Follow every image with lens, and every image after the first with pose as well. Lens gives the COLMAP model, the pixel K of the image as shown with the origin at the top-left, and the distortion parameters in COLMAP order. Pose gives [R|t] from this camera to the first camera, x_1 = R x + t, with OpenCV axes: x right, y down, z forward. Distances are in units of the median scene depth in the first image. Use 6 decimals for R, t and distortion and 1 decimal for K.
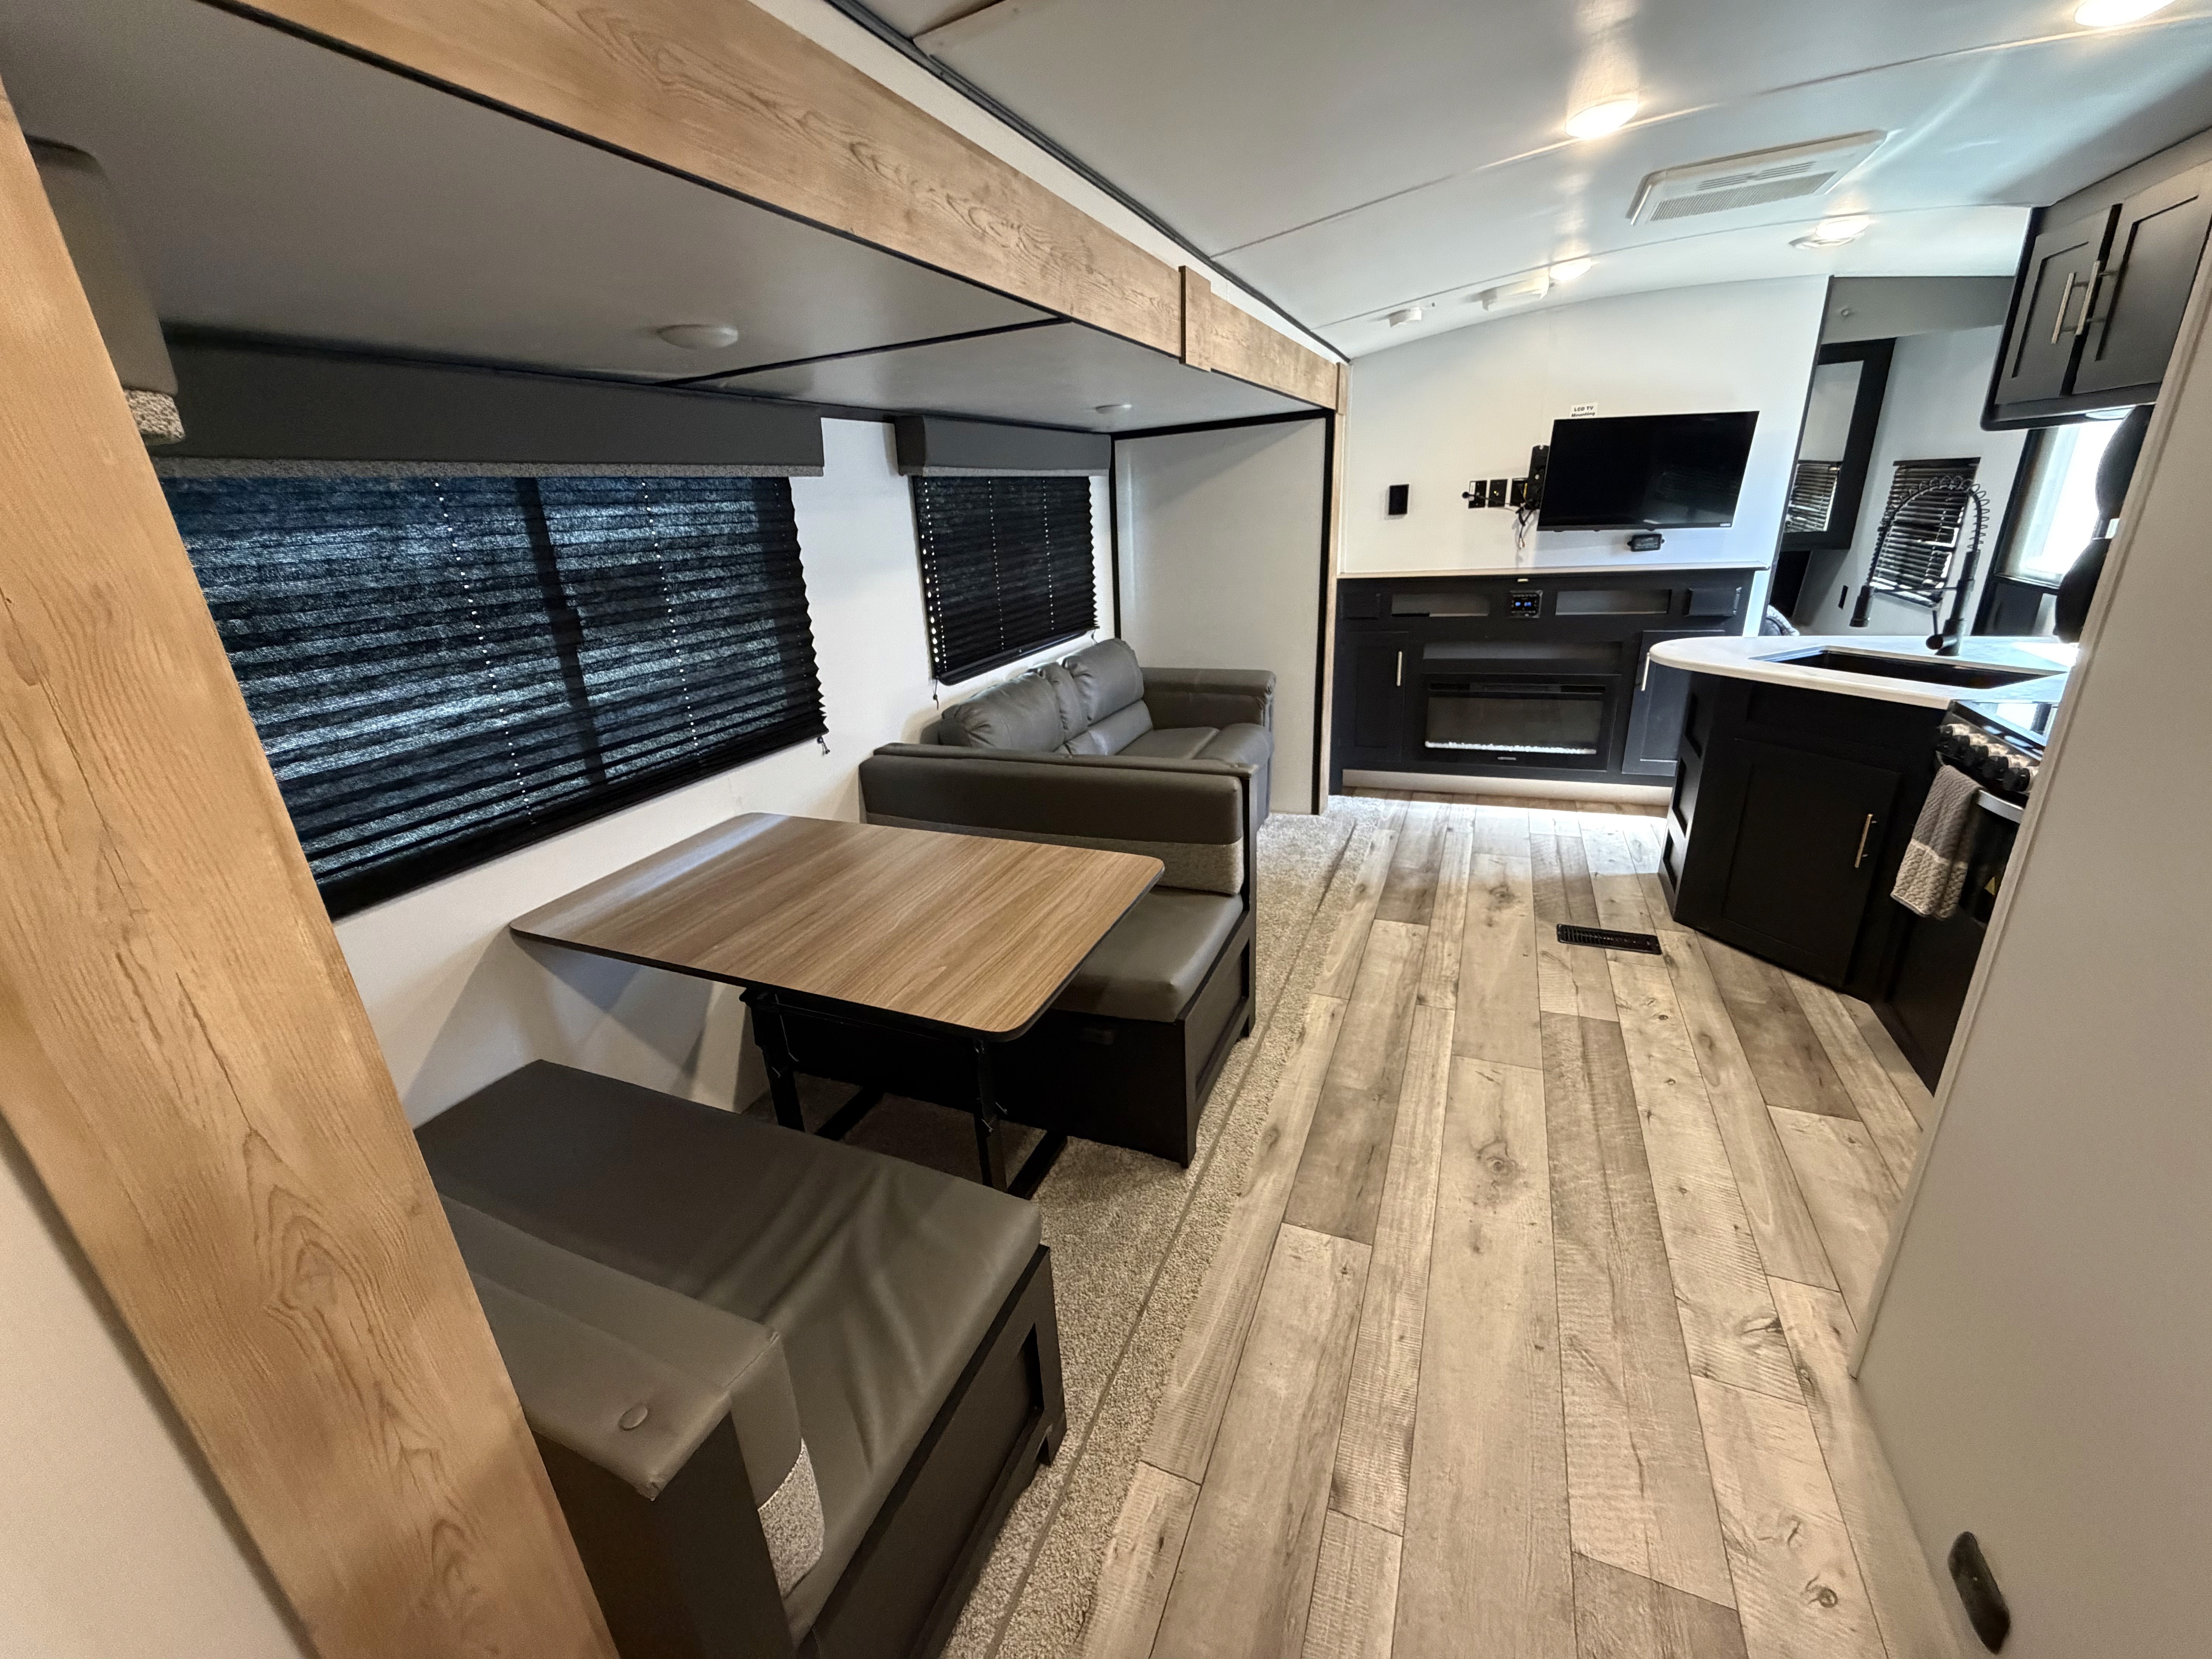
lens RADIAL K [[886.3, 0, 1088.7], [0, 886.3, 837.6], [0, 0, 1]] dist [0.000677, 0.000592]
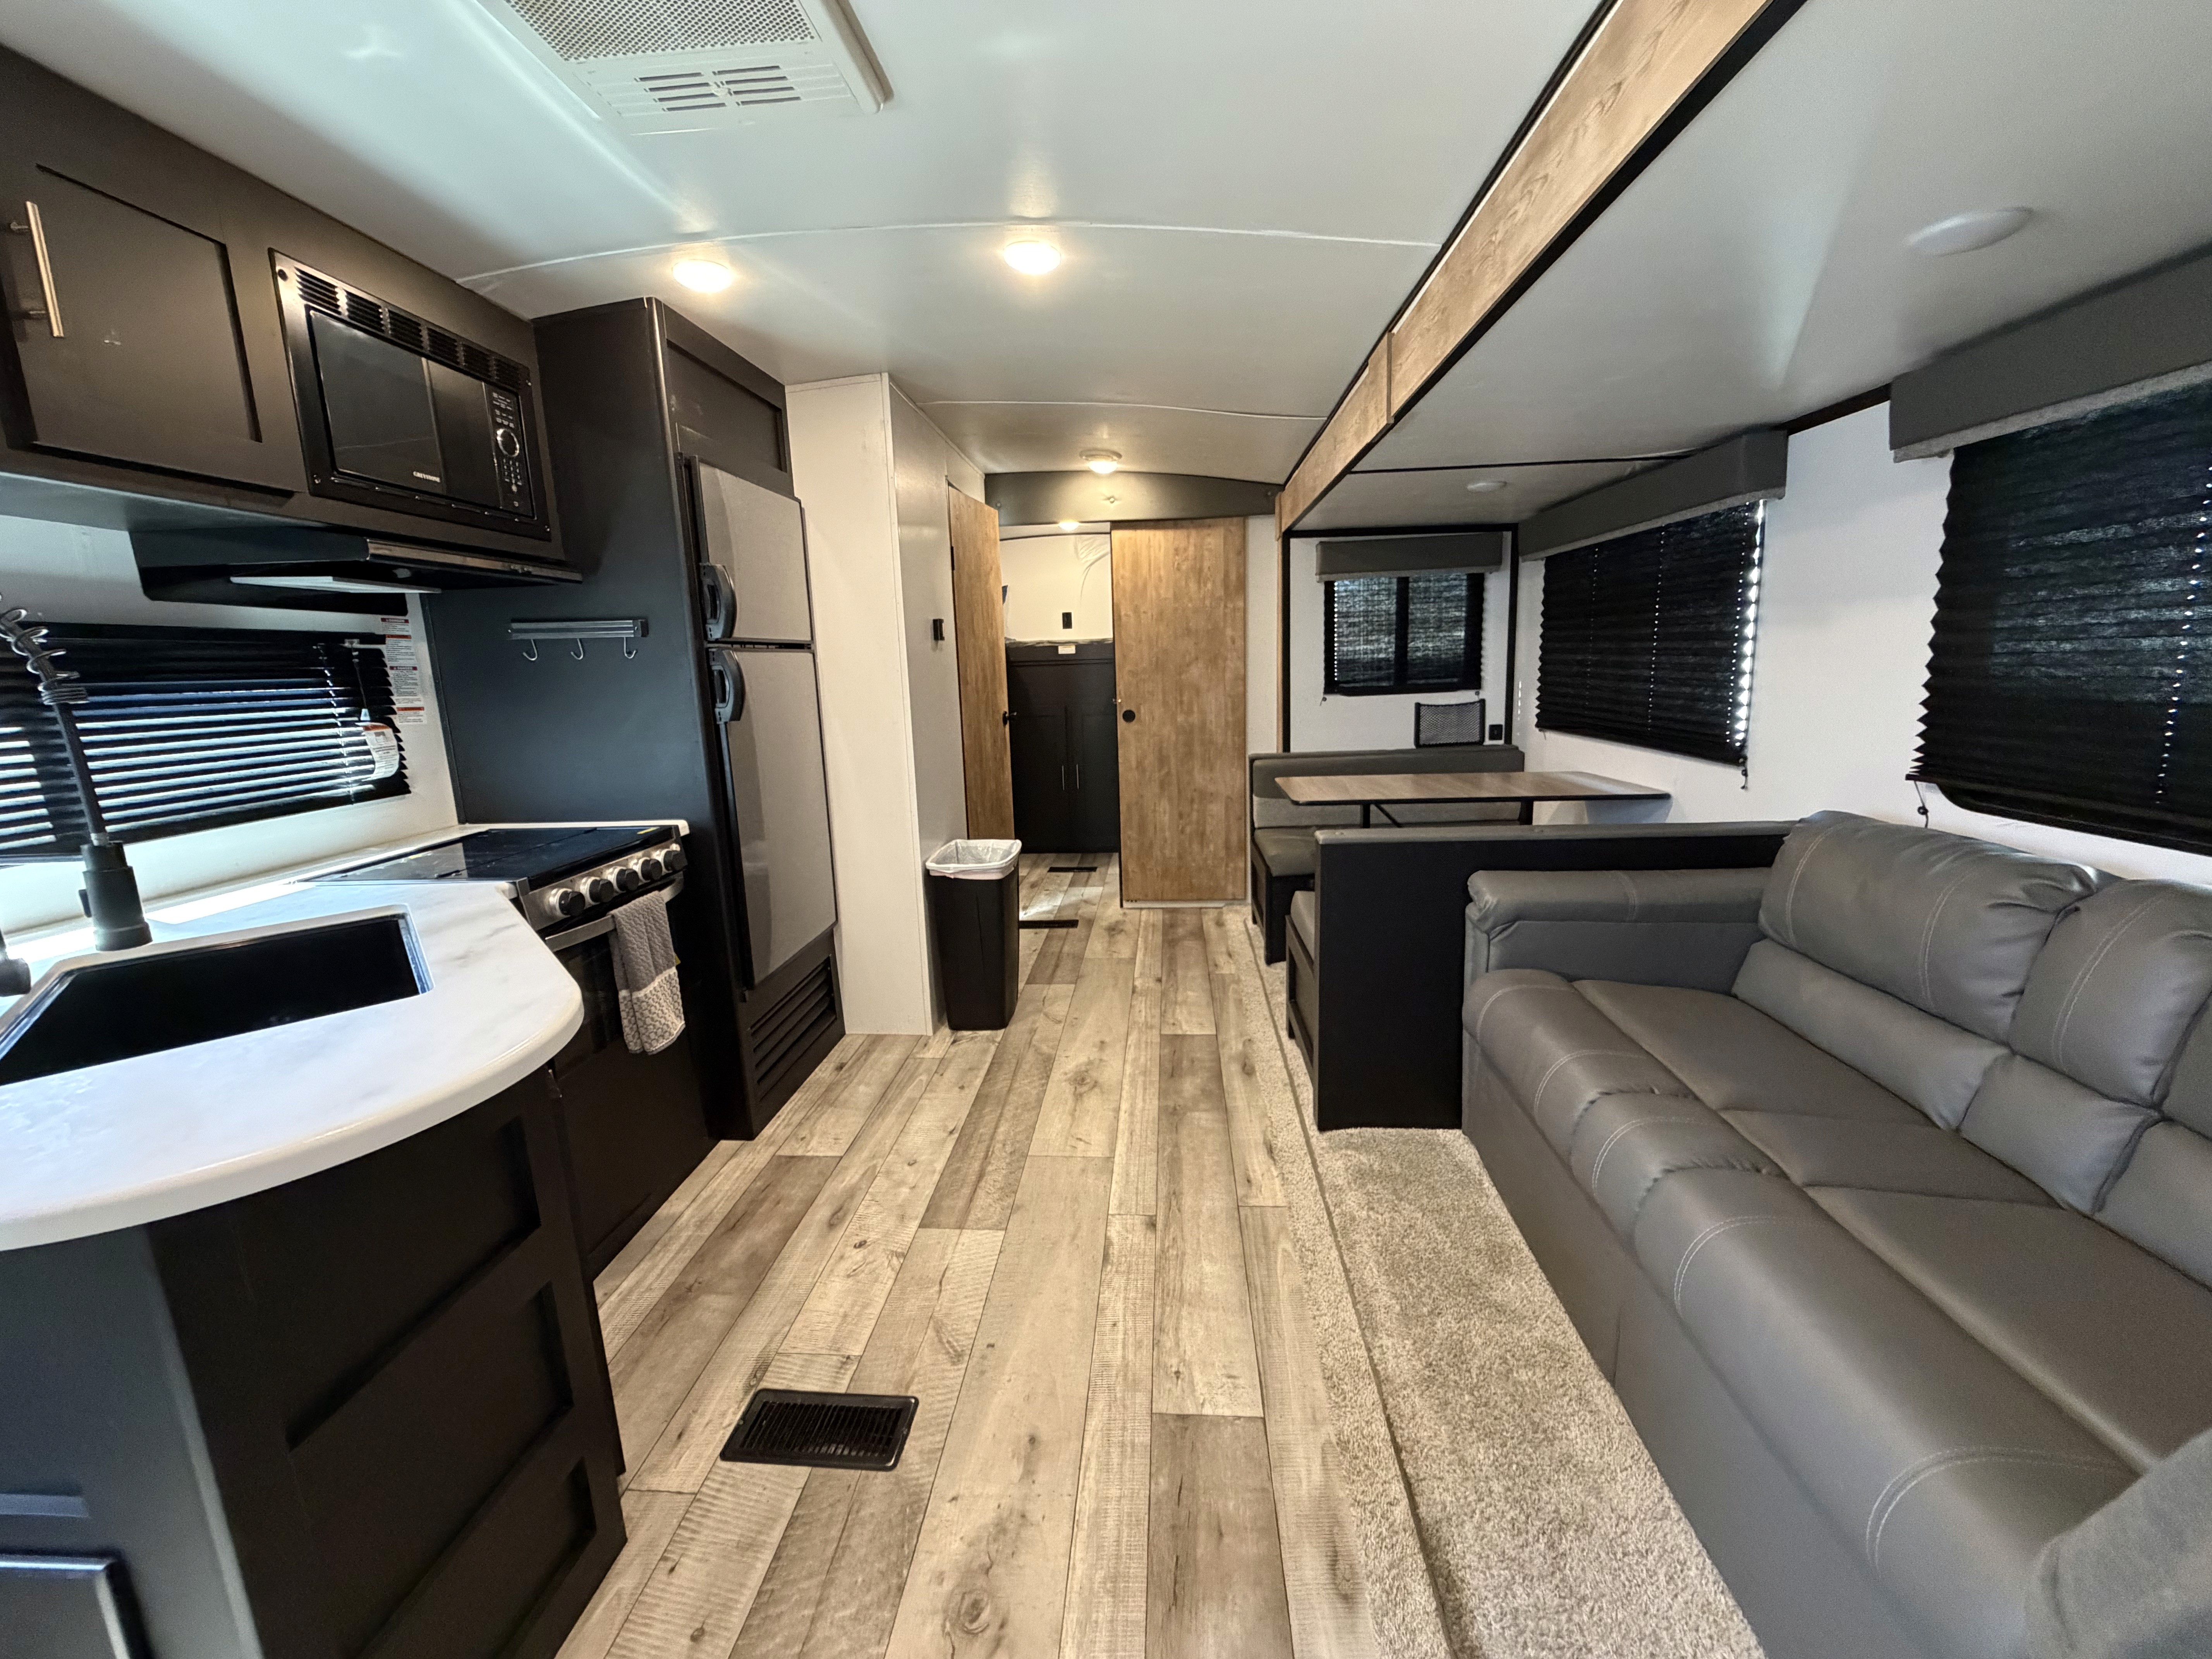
lens RADIAL K [[886.3, 0, 1091.2], [0, 886.3, 831.5], [0, 0, 1]] dist [0.000677, 0.000592]
pose [[-0.941991, 0.153634, -0.298411, 0.610327], [-0.028271, 0.849610, 0.526654, -0.501168], [0.334445, 0.504540, -0.795981, 1.447778]]
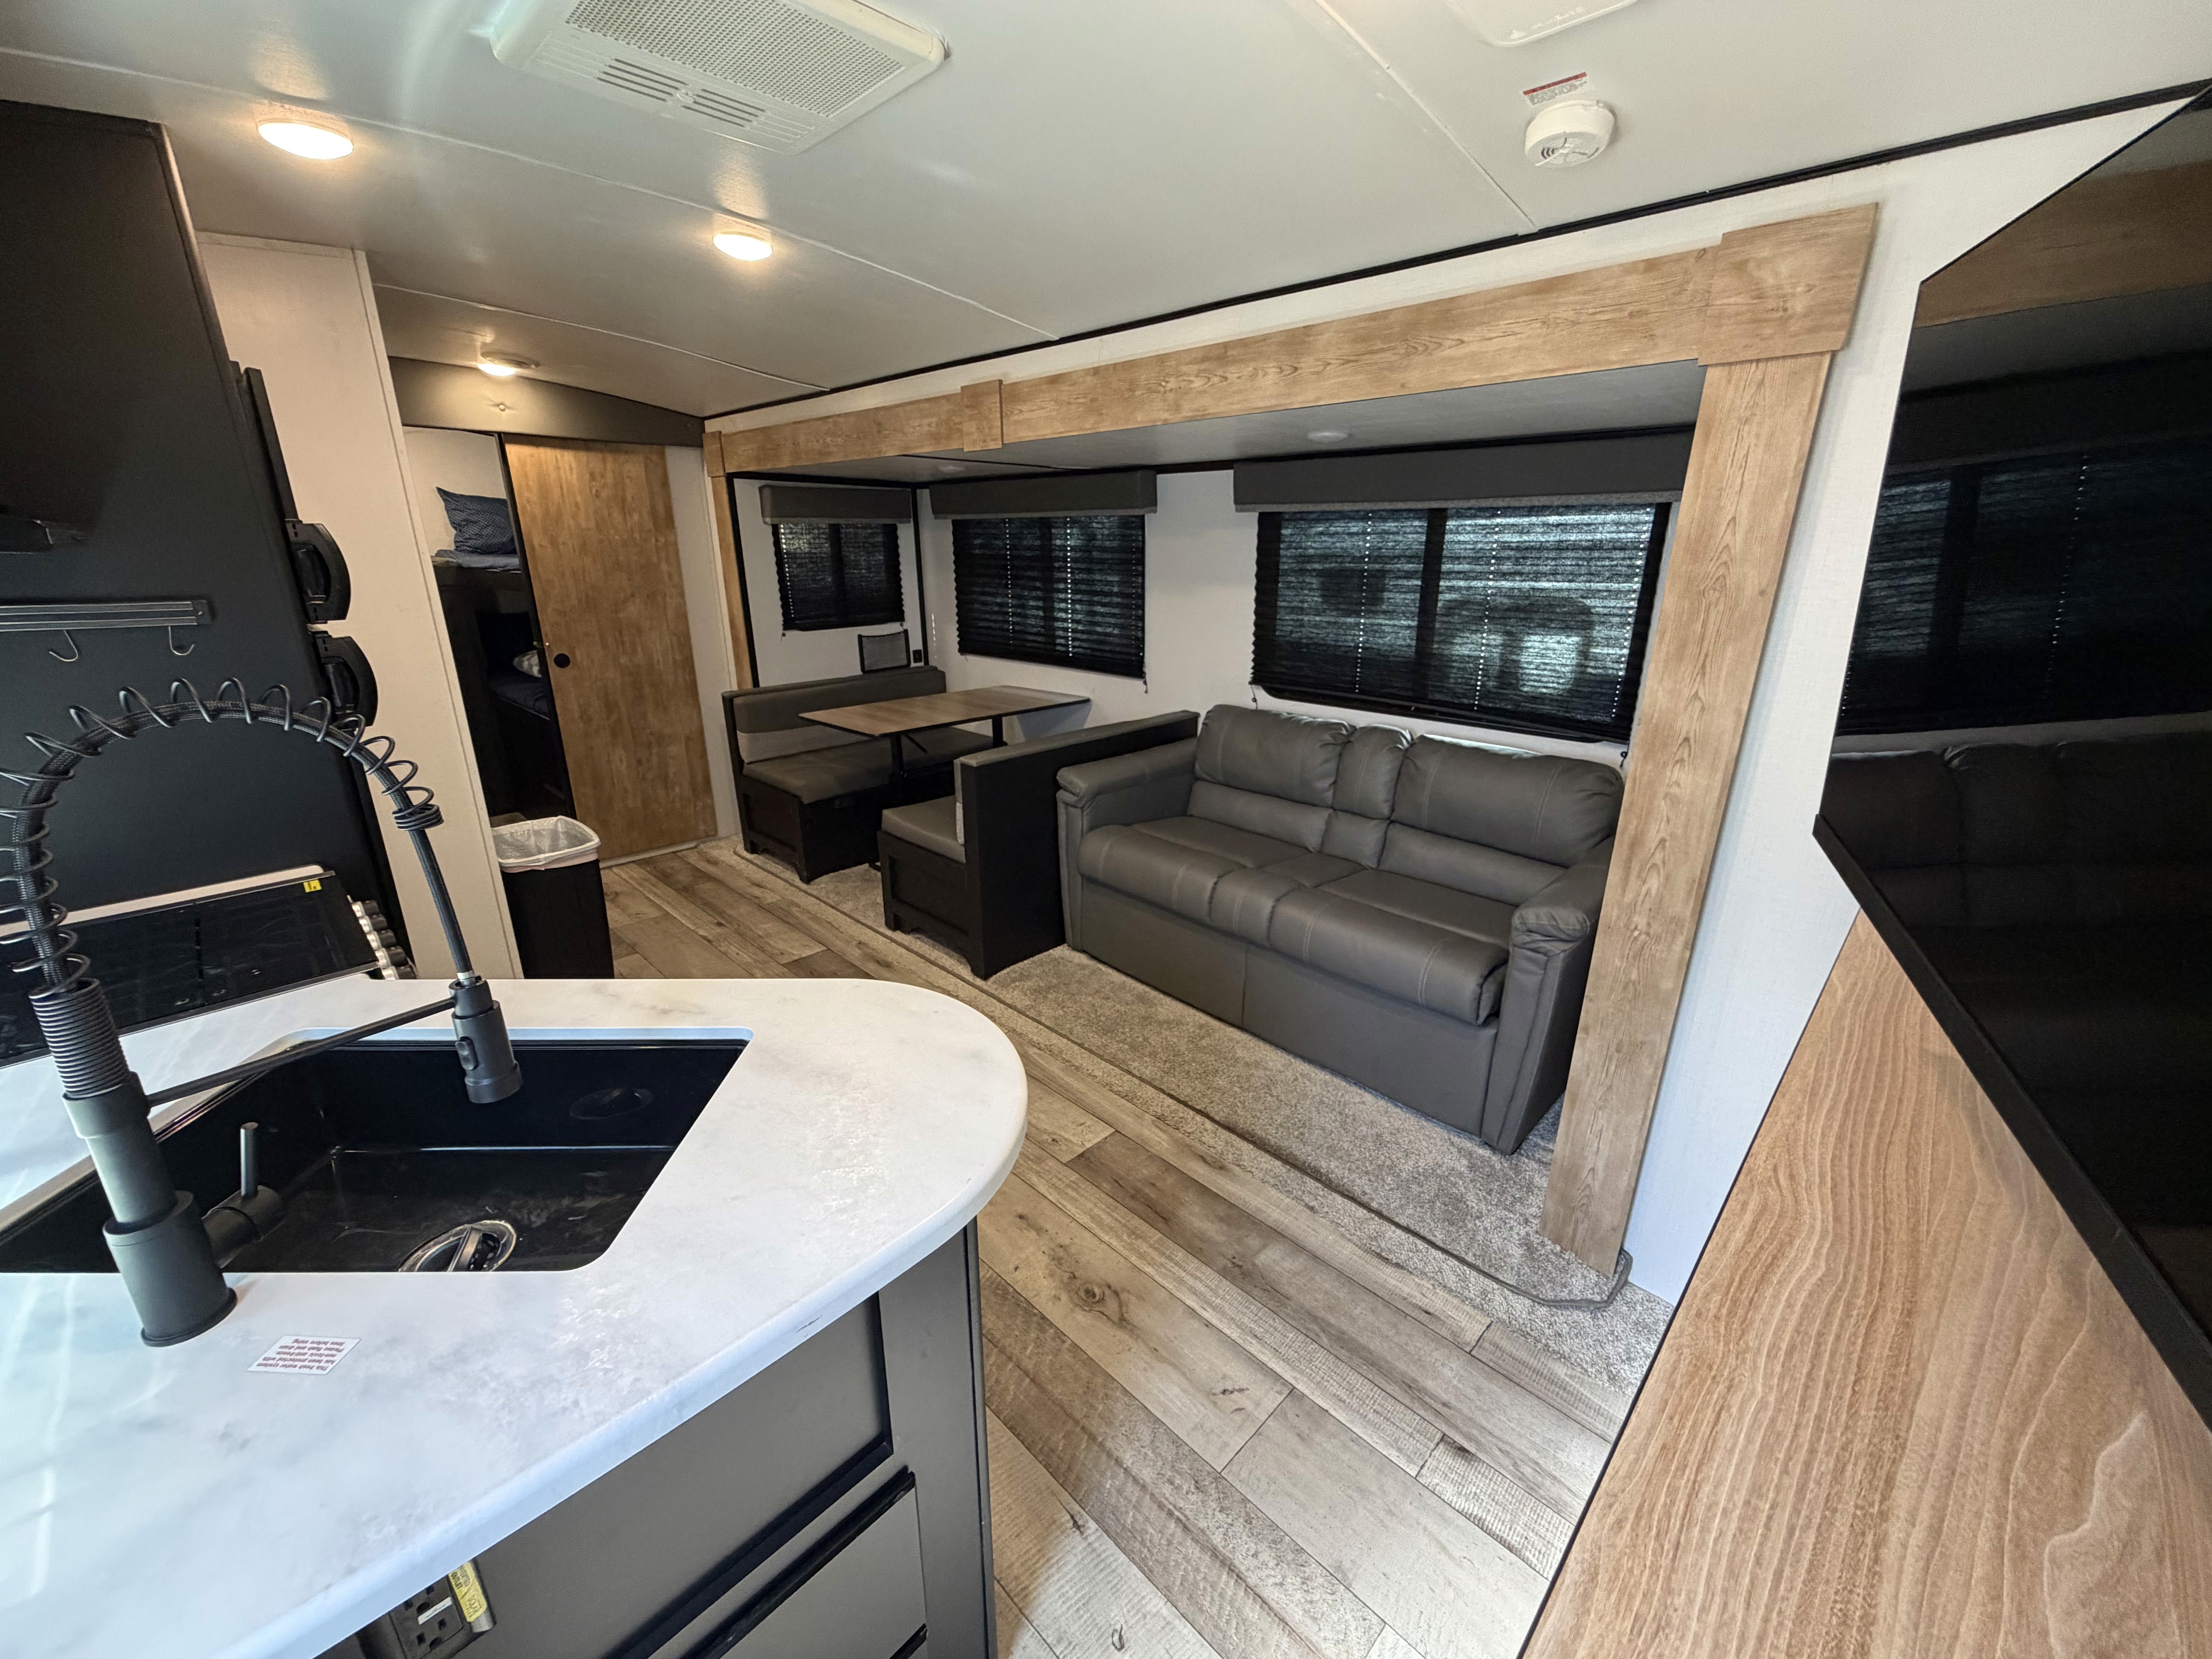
lens RADIAL K [[886.3, 0, 1101.1], [0, 886.3, 831.7], [0, 0, 1]] dist [0.000677, 0.000592]
pose [[-0.364614, 0.350920, -0.862503, 1.065668], [-0.309270, 0.828048, 0.467642, -0.550493], [0.878299, 0.437255, -0.193389, 1.249842]]
